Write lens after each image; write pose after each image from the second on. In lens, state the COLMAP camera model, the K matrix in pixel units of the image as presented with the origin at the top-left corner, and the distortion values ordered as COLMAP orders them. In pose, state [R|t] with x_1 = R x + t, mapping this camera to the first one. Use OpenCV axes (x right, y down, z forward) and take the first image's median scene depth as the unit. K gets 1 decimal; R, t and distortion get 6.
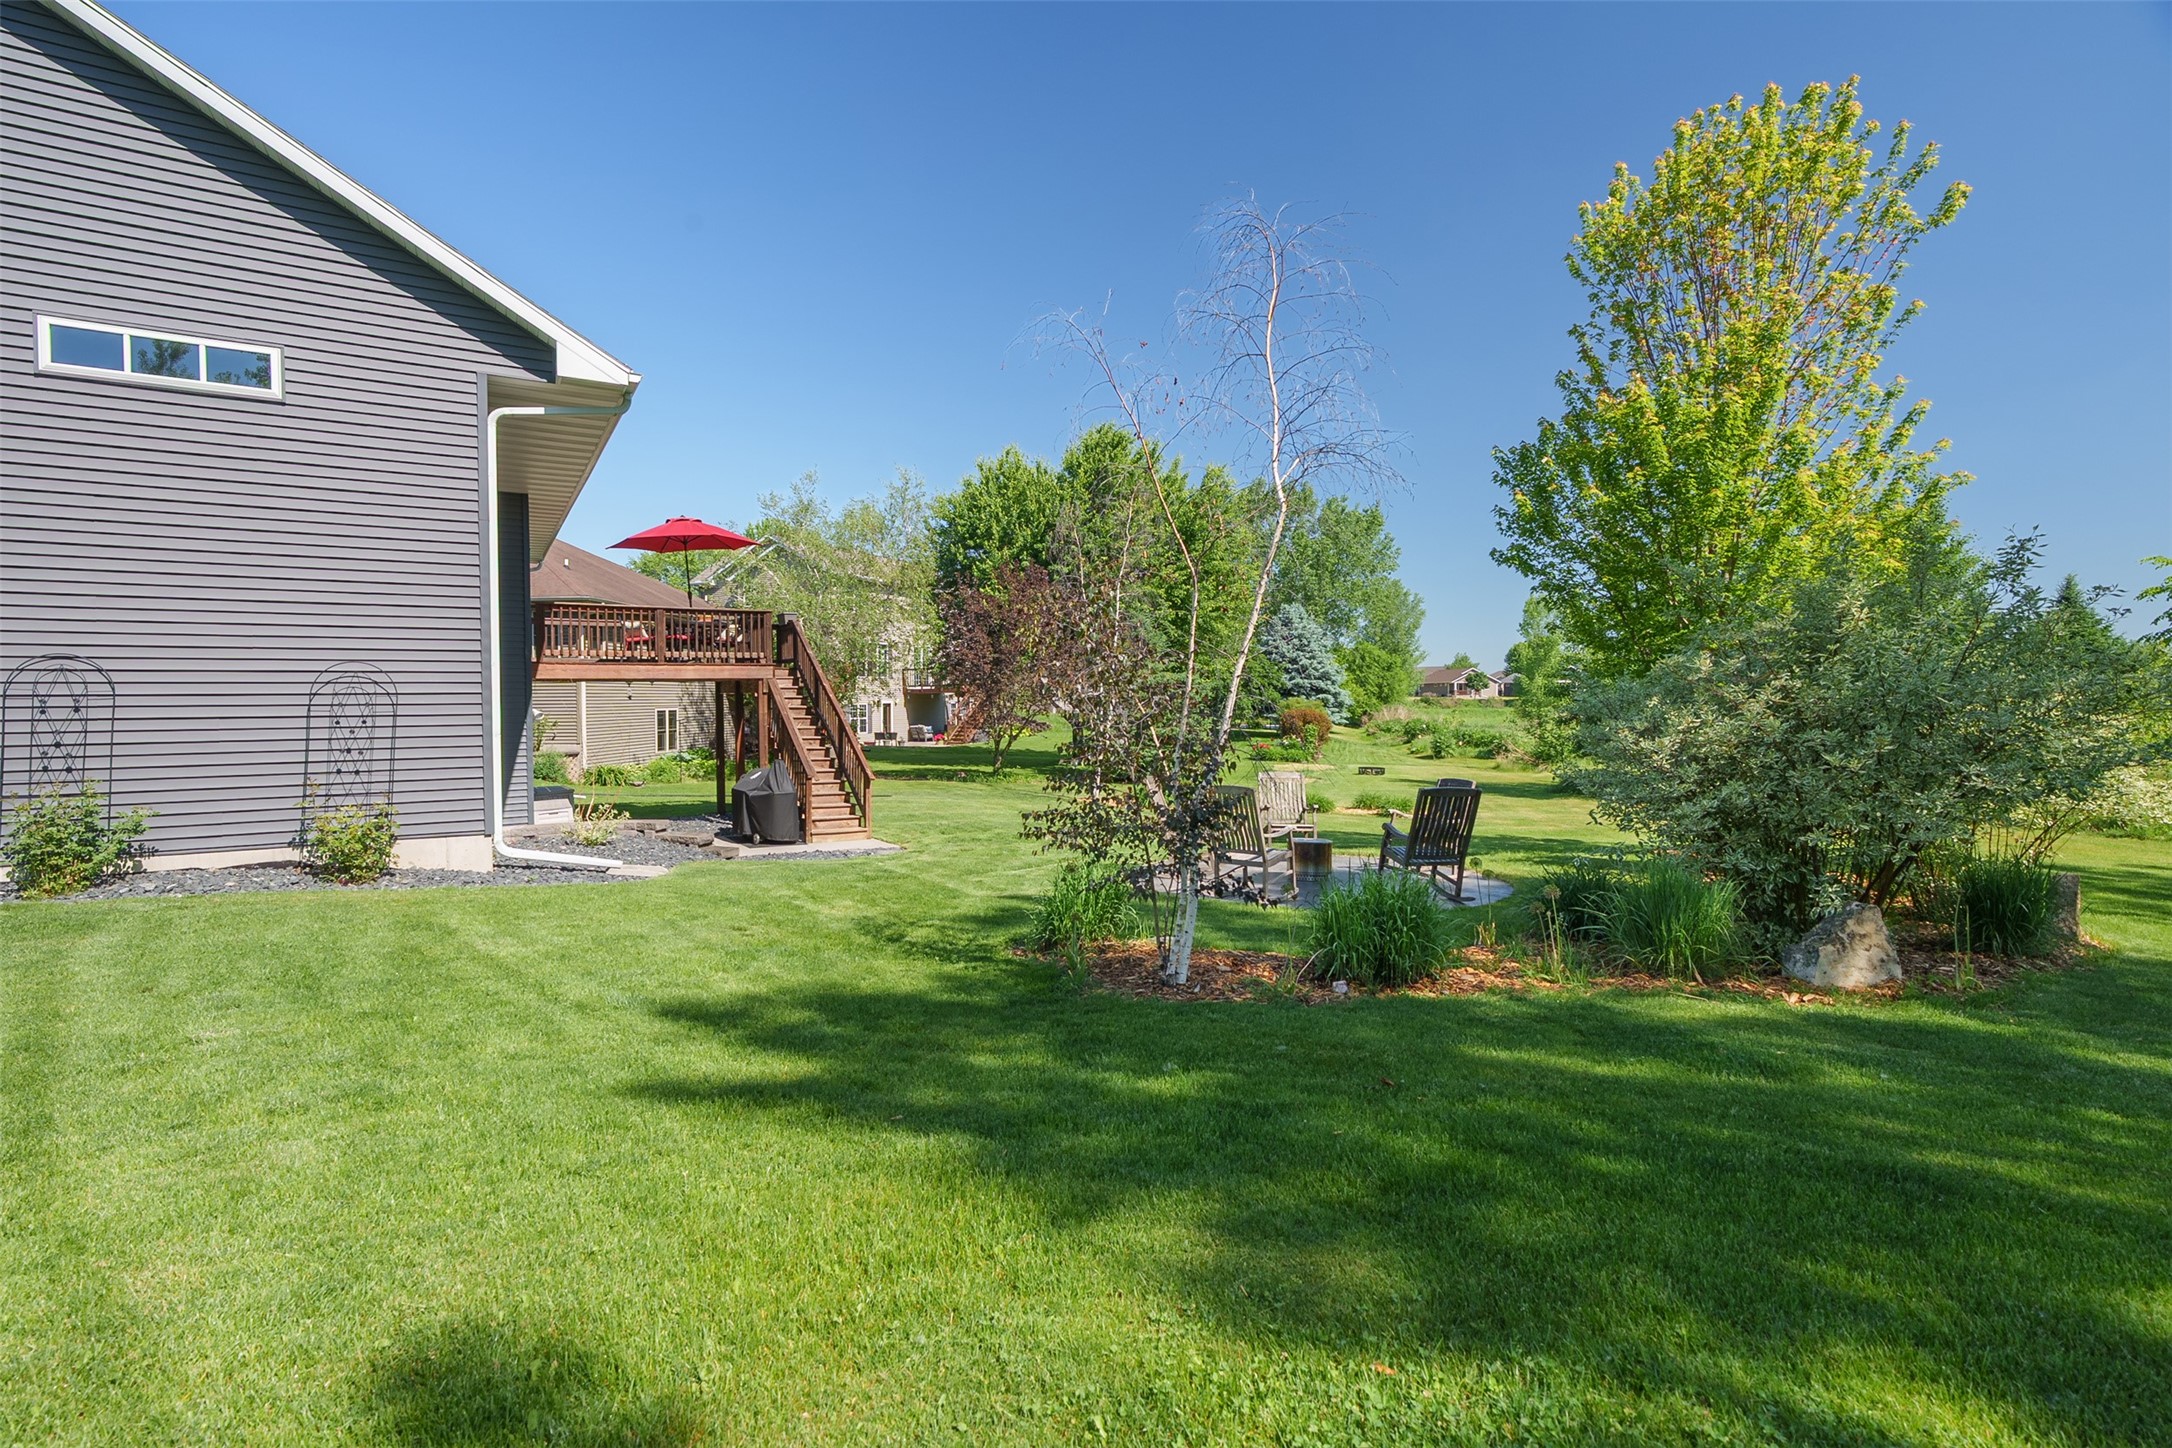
lens RADIAL K [[990.9, 0, 1086.0], [0, 990.9, 724.0], [0, 0, 1]] dist [-0.002183, 0.000058]
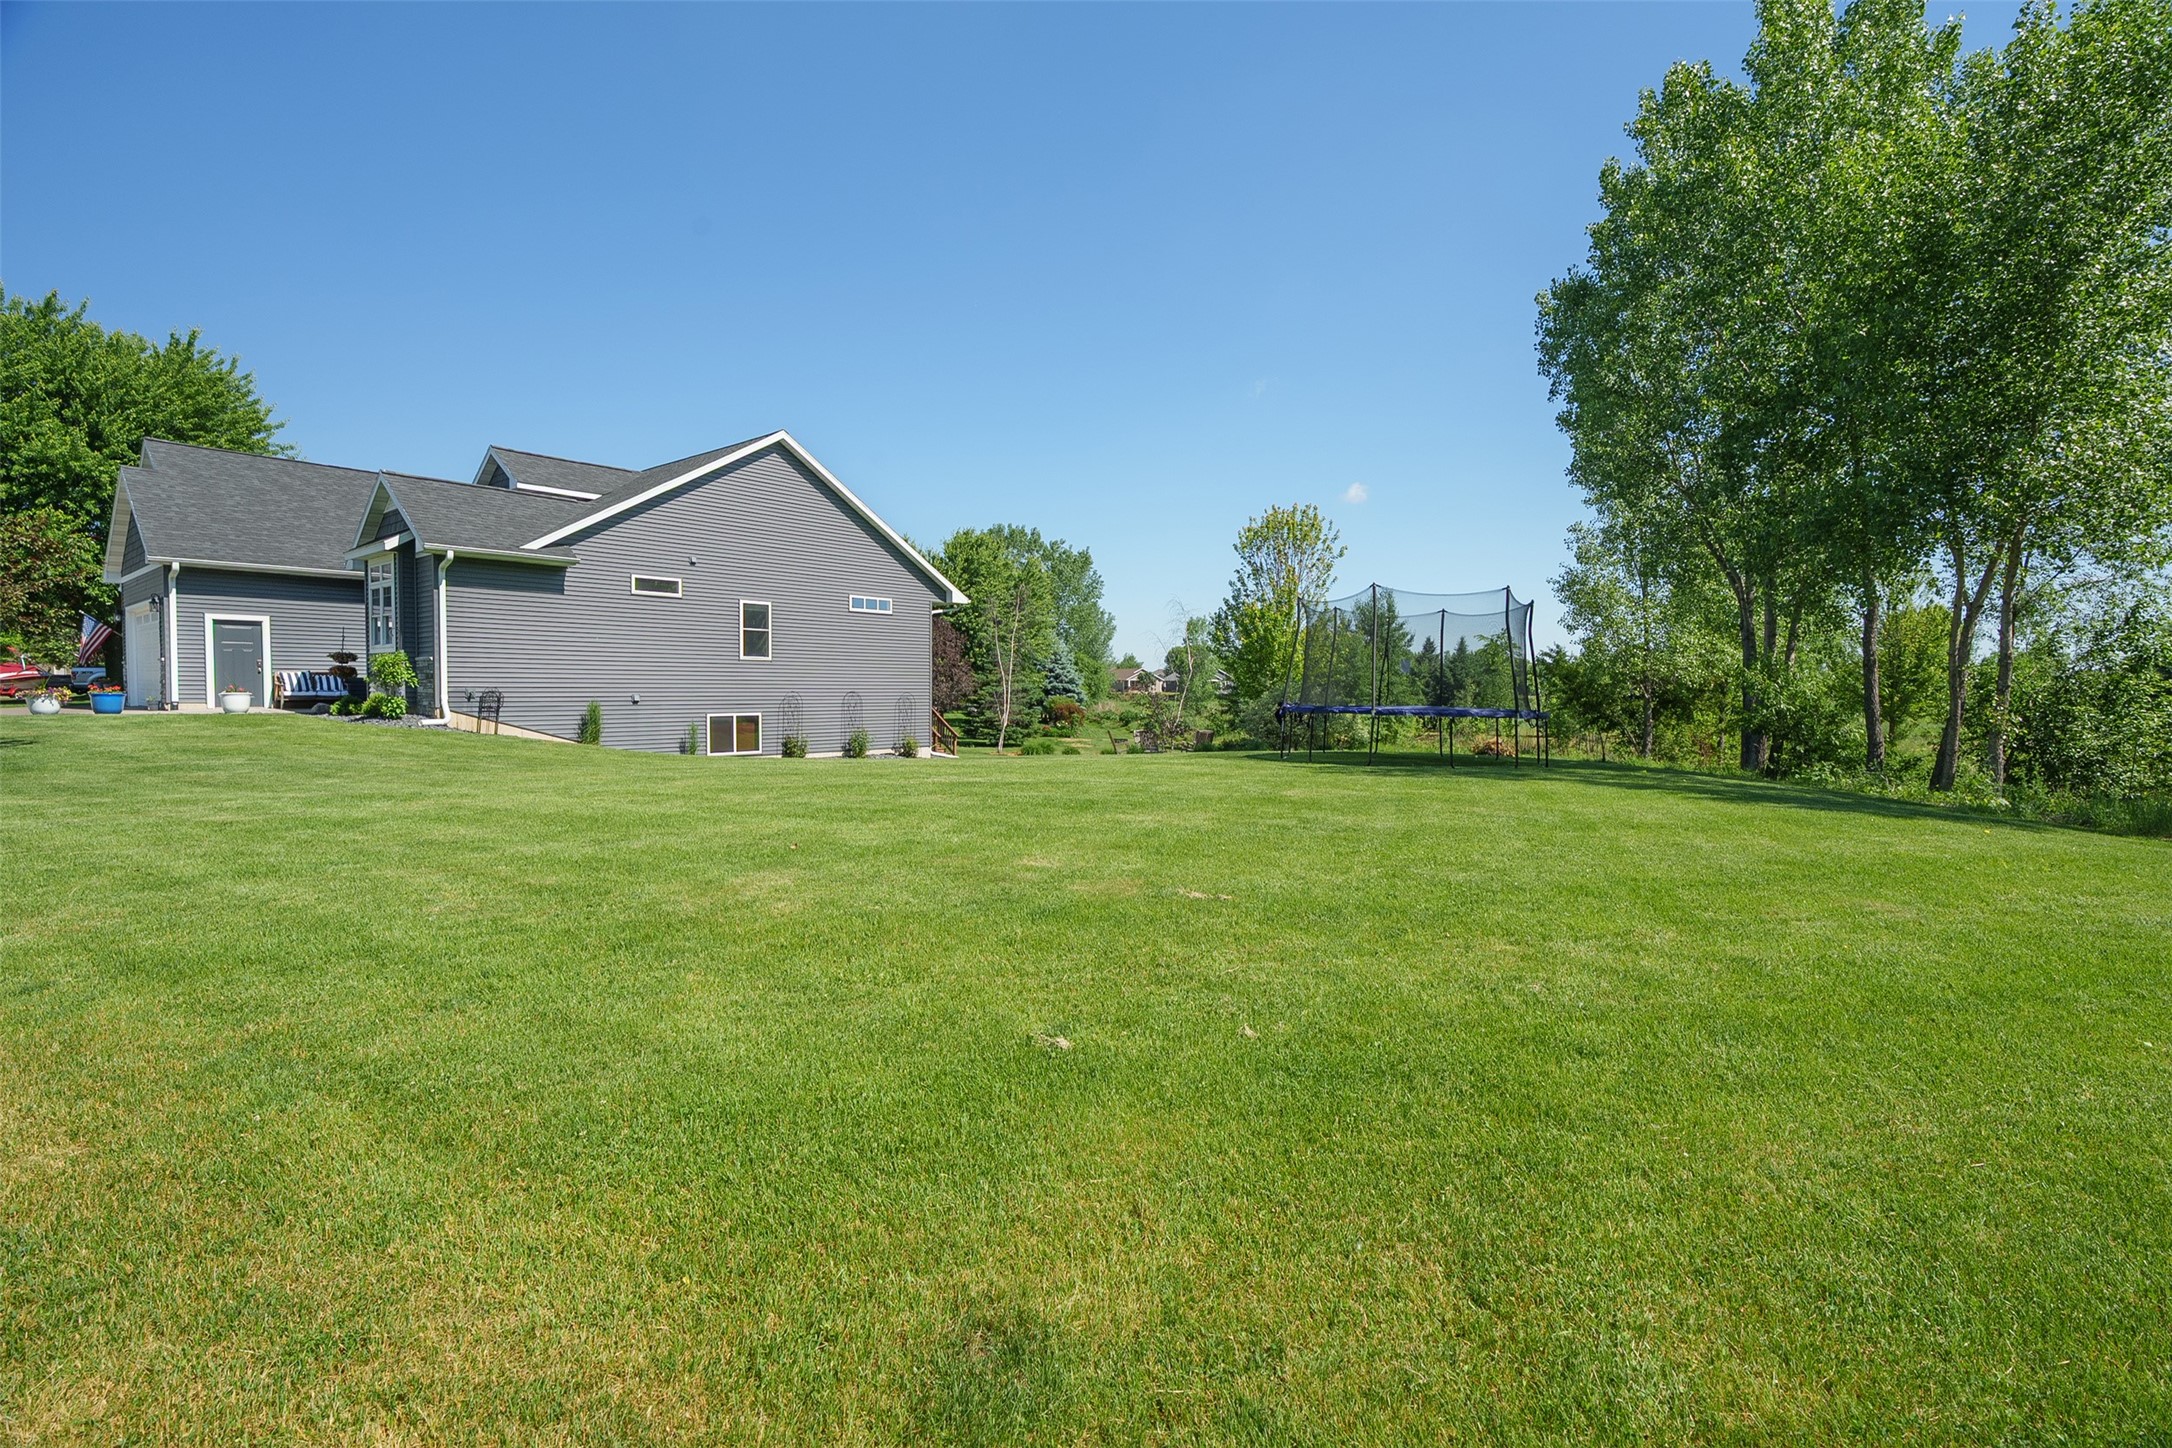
lens RADIAL K [[990.9, 0, 1086.0], [0, 990.9, 724.0], [0, 0, 1]] dist [-0.002183, 0.000058]
pose [[0.946508, 0.000827, 0.322678, -0.211716], [-0.004049, 0.999948, 0.009314, 0.001680], [-0.322654, -0.010122, 0.946463, -0.396018]]
